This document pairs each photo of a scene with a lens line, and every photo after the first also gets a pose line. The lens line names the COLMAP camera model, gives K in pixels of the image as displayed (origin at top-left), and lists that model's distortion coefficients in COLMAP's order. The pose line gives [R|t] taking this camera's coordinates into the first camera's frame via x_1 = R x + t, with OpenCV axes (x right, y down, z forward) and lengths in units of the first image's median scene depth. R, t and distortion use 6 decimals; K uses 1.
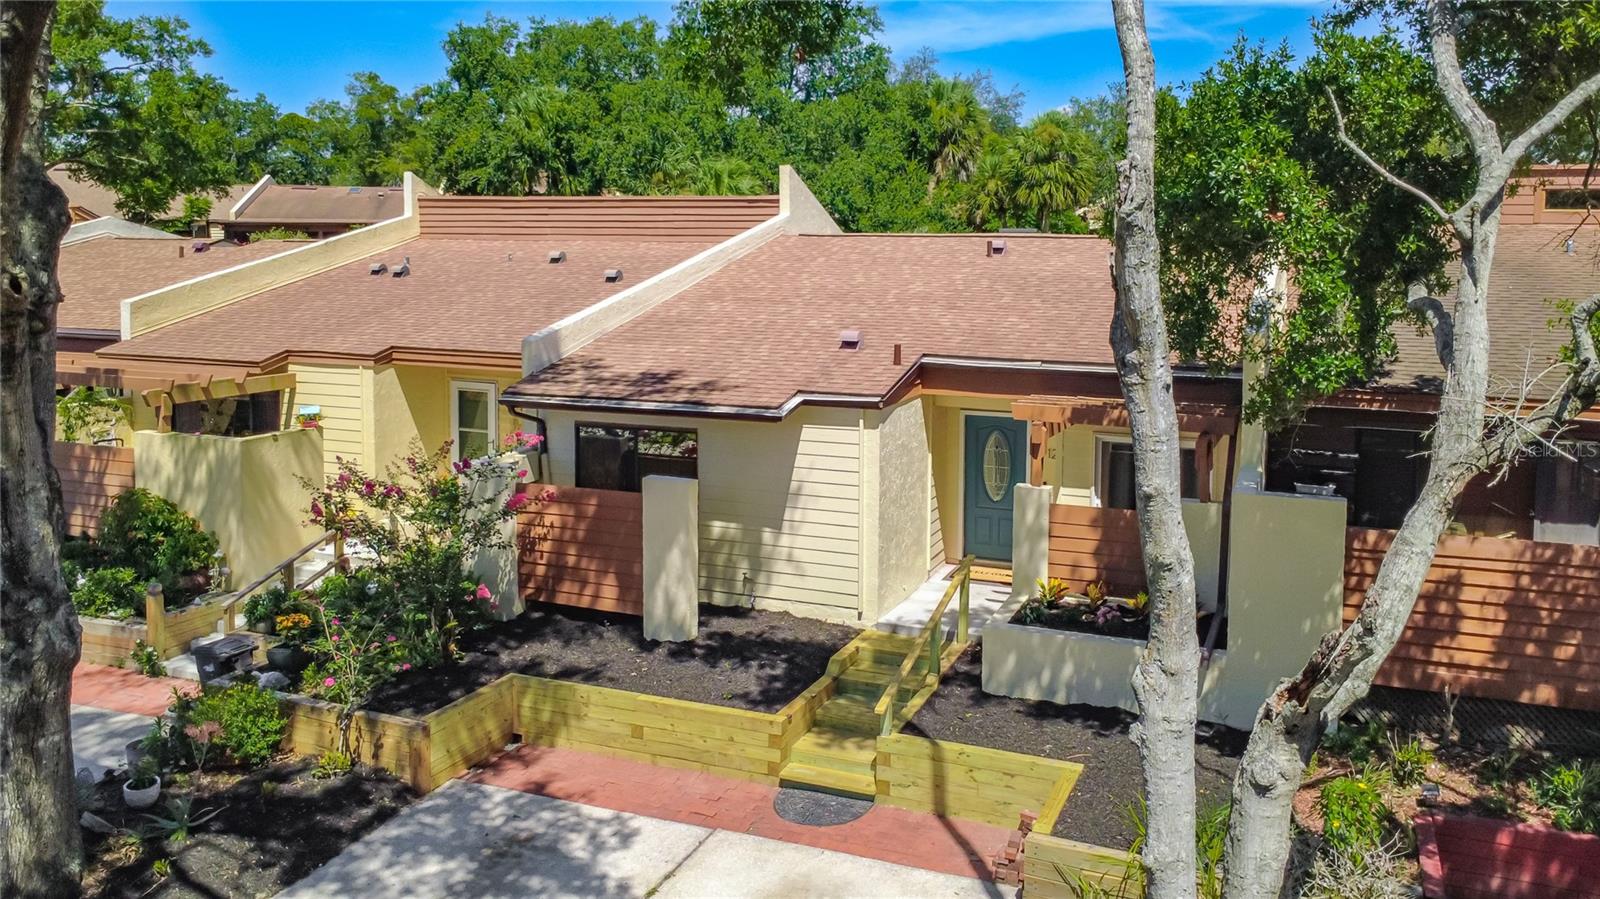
lens RADIAL K [[1174.5, 0, 822.8], [0, 1174.5, 338.7], [0, 0, 1]] dist [-0.003098, -0.004637]
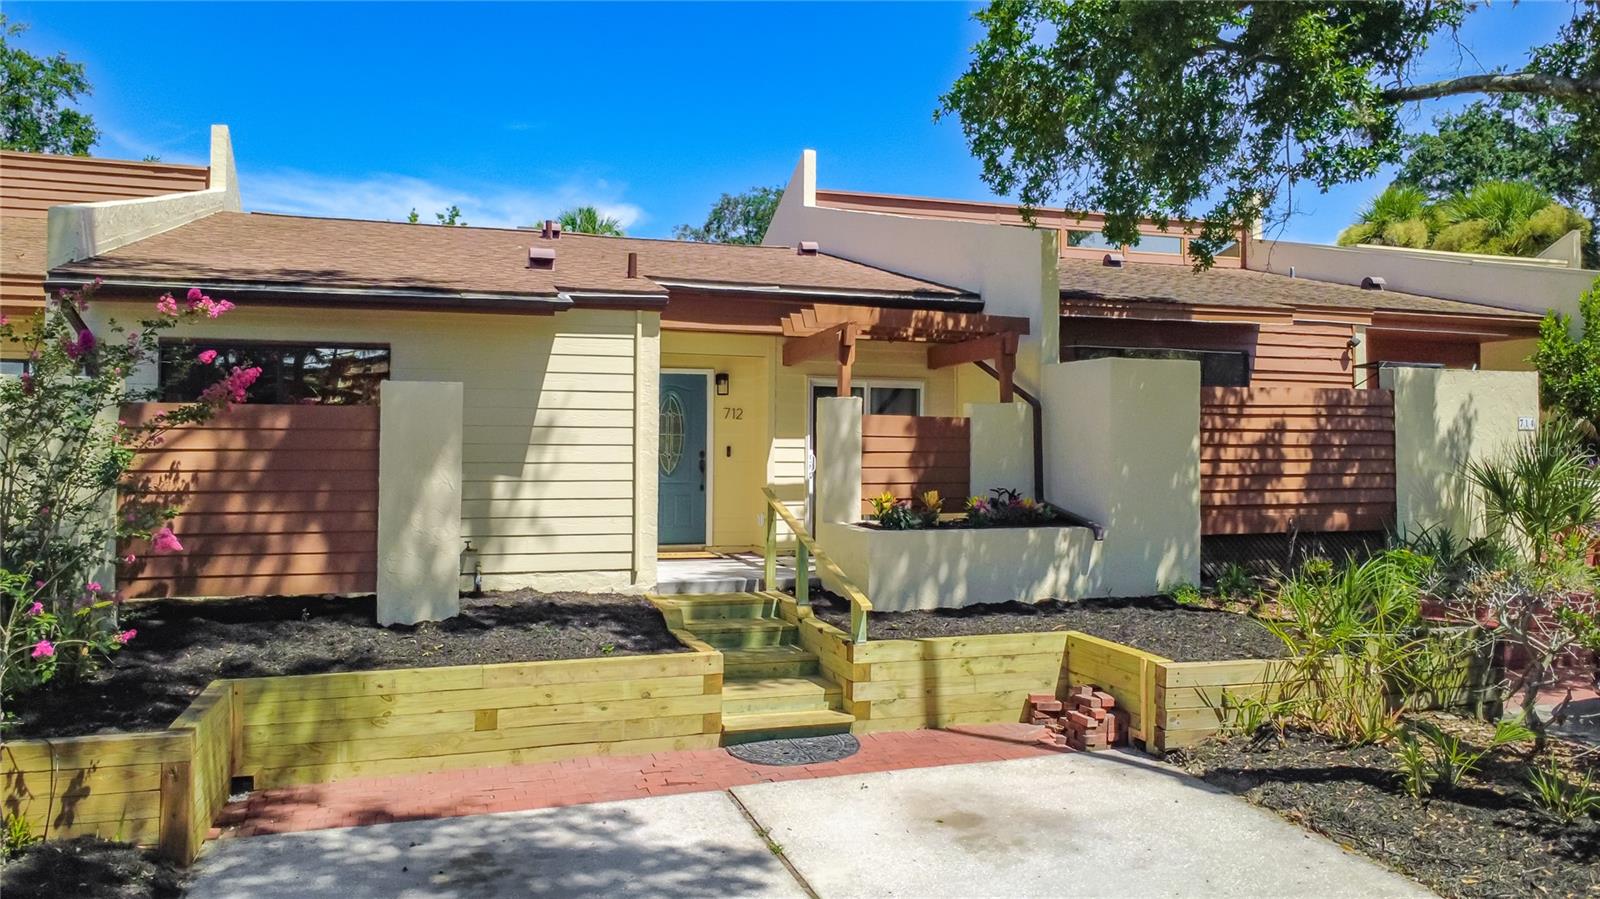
lens RADIAL K [[1181.0, 0, 807.1], [0, 1181.0, 410.4], [0, 0, 1]] dist [-0.000763, -0.000310]
pose [[0.765936, 0.019851, 0.642610, -0.417003], [0.043824, 0.995586, -0.082990, 0.211203], [-0.641421, 0.091727, 0.761686, 0.346984]]
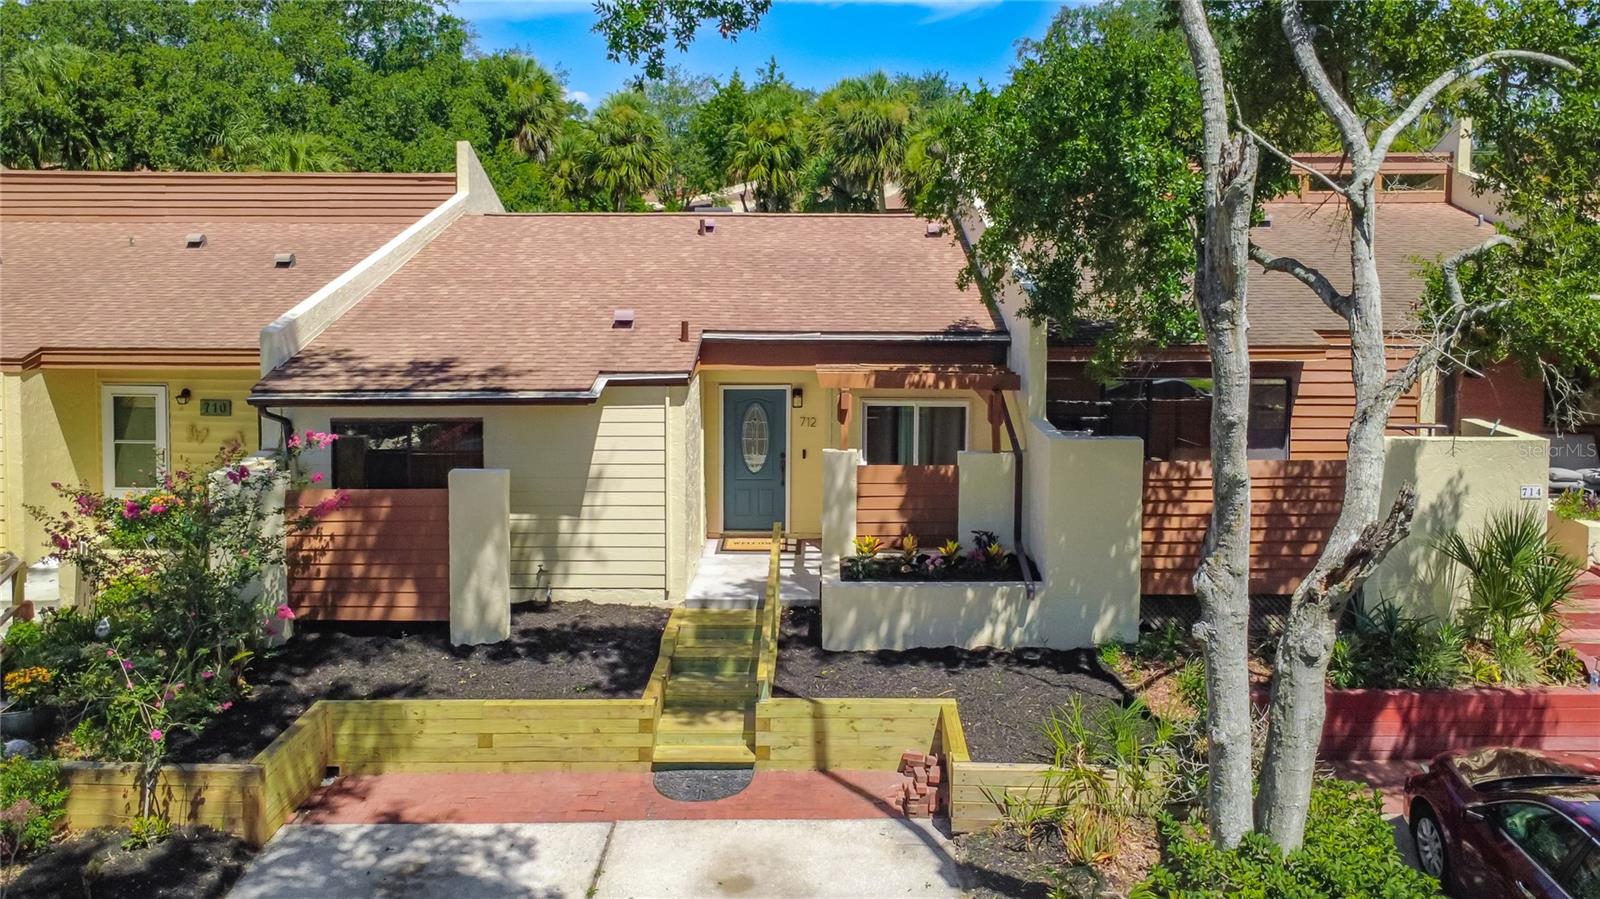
lens RADIAL K [[1203.3, 0, 781.8], [0, 1203.3, 307.1], [0, 0, 1]] dist [0.002195, -0.001447]
pose [[0.935578, -0.030154, 0.351829, -0.247094], [0.035197, 0.999349, -0.007943, 0.004468], [-0.351361, 0.019815, 0.936030, 0.009620]]
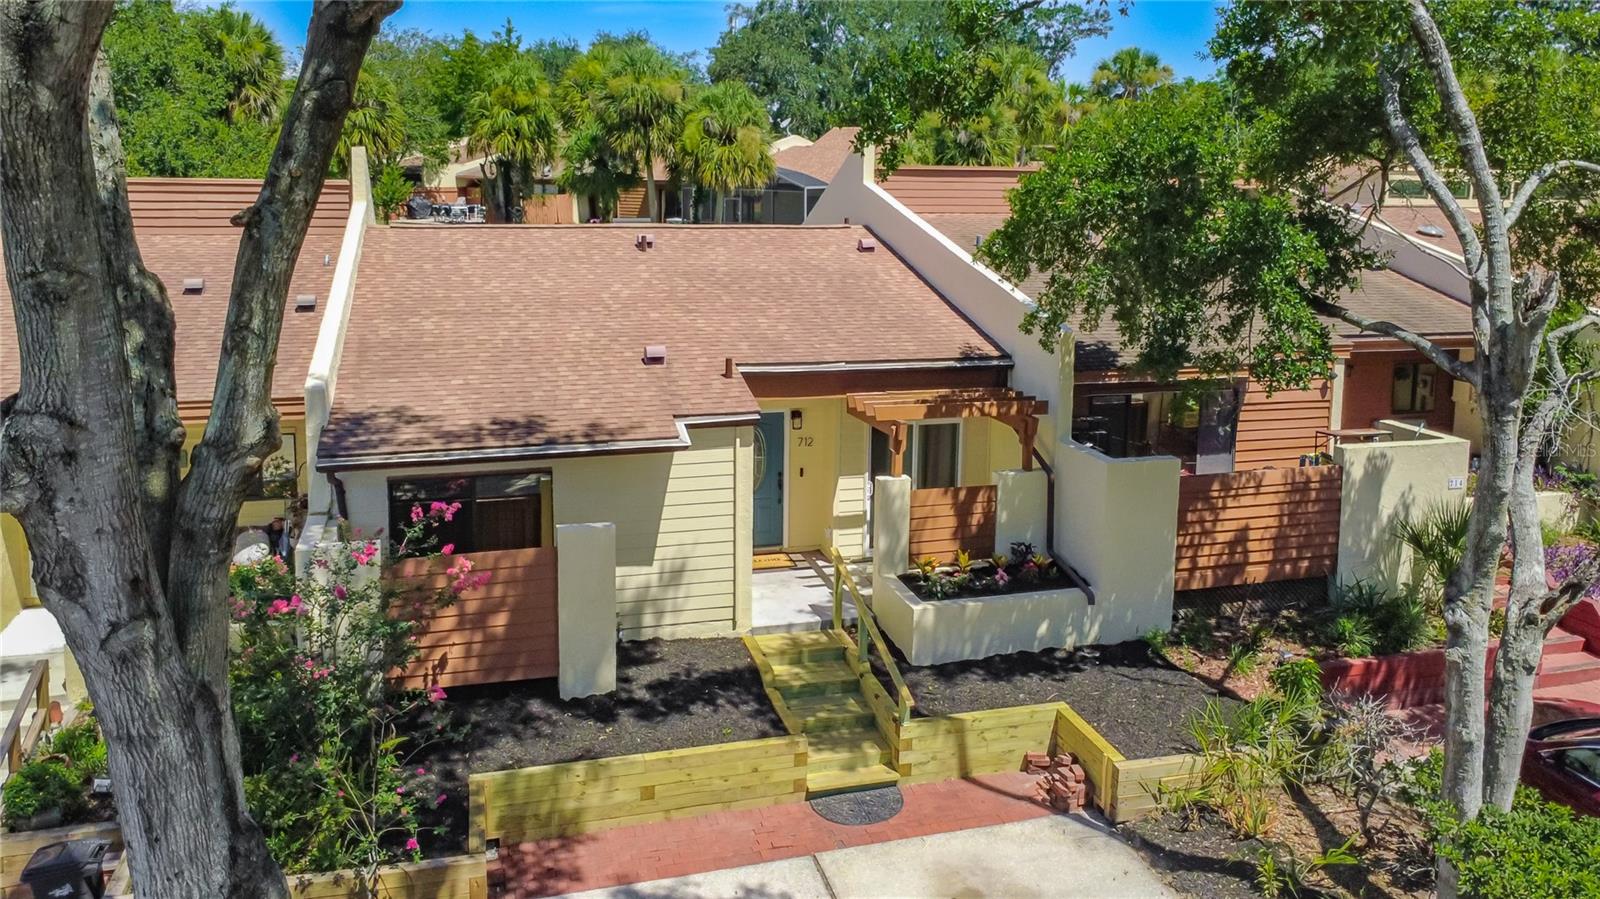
lens RADIAL K [[1203.1, 0, 792.9], [0, 1203.1, 344.4], [0, 0, 1]] dist [0.005642, 0.002376]
pose [[0.801176, -0.082486, 0.592717, -0.578186], [0.048853, 0.996164, 0.072598, -0.090958], [-0.596432, -0.029208, 0.802132, 0.140137]]
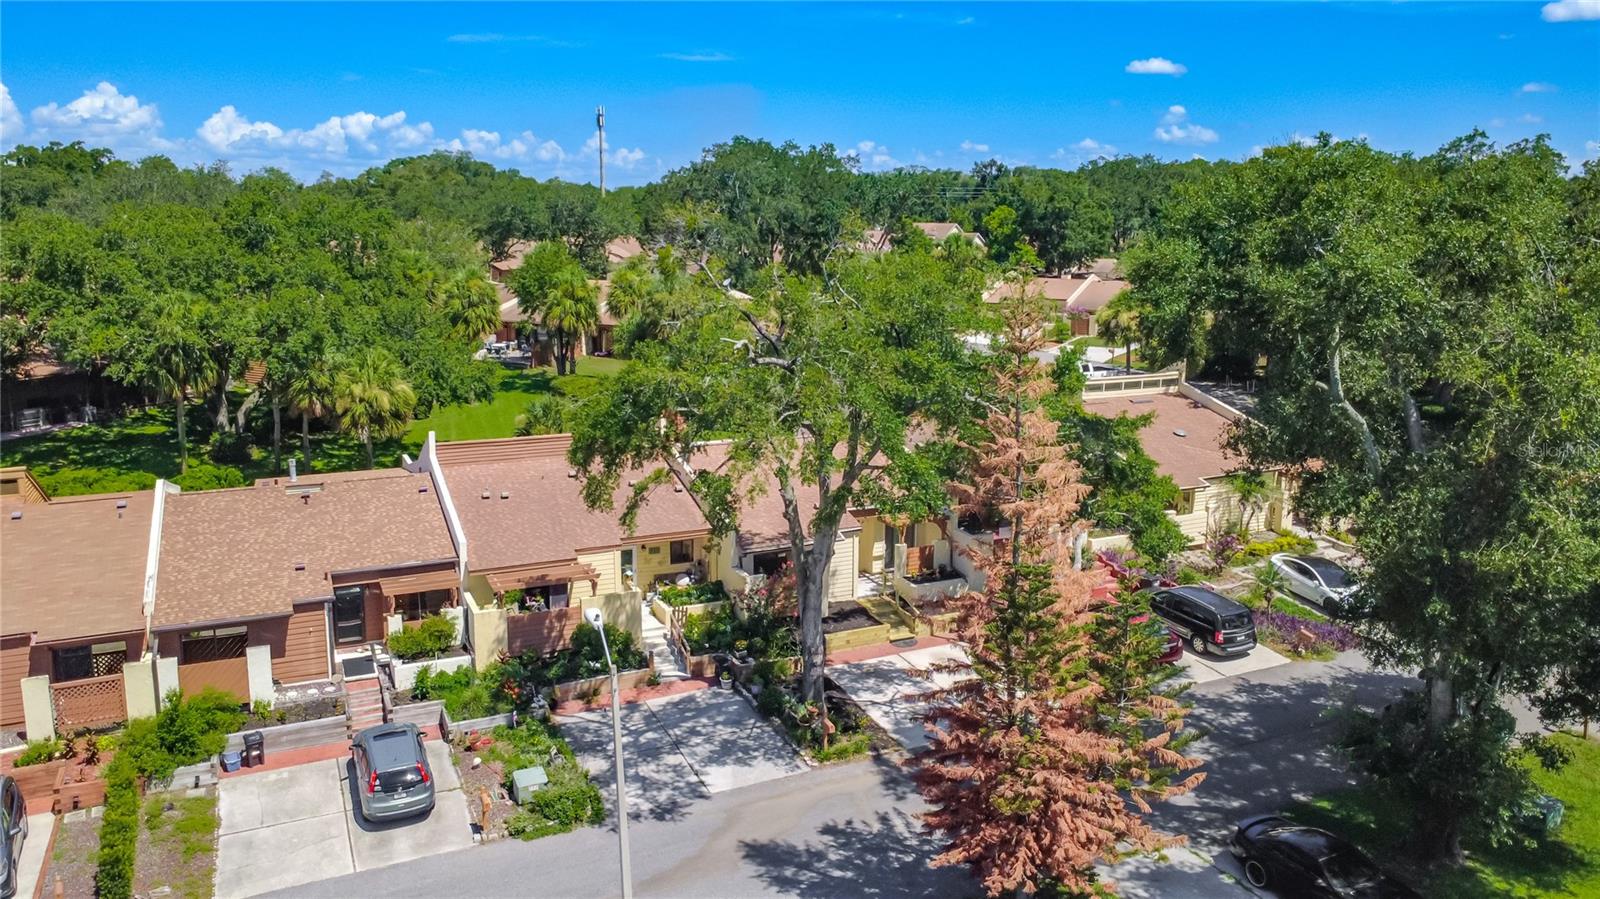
lens RADIAL K [[1162.8, 0, 759.7], [0, 1162.8, 442.1], [0, 0, 1]] dist [-0.008030, 0.002335]
pose [[0.718862, -0.146411, 0.679560, -2.323311], [0.065688, 0.987501, 0.143270, -0.662630], [-0.692042, -0.058352, 0.719495, -1.081405]]
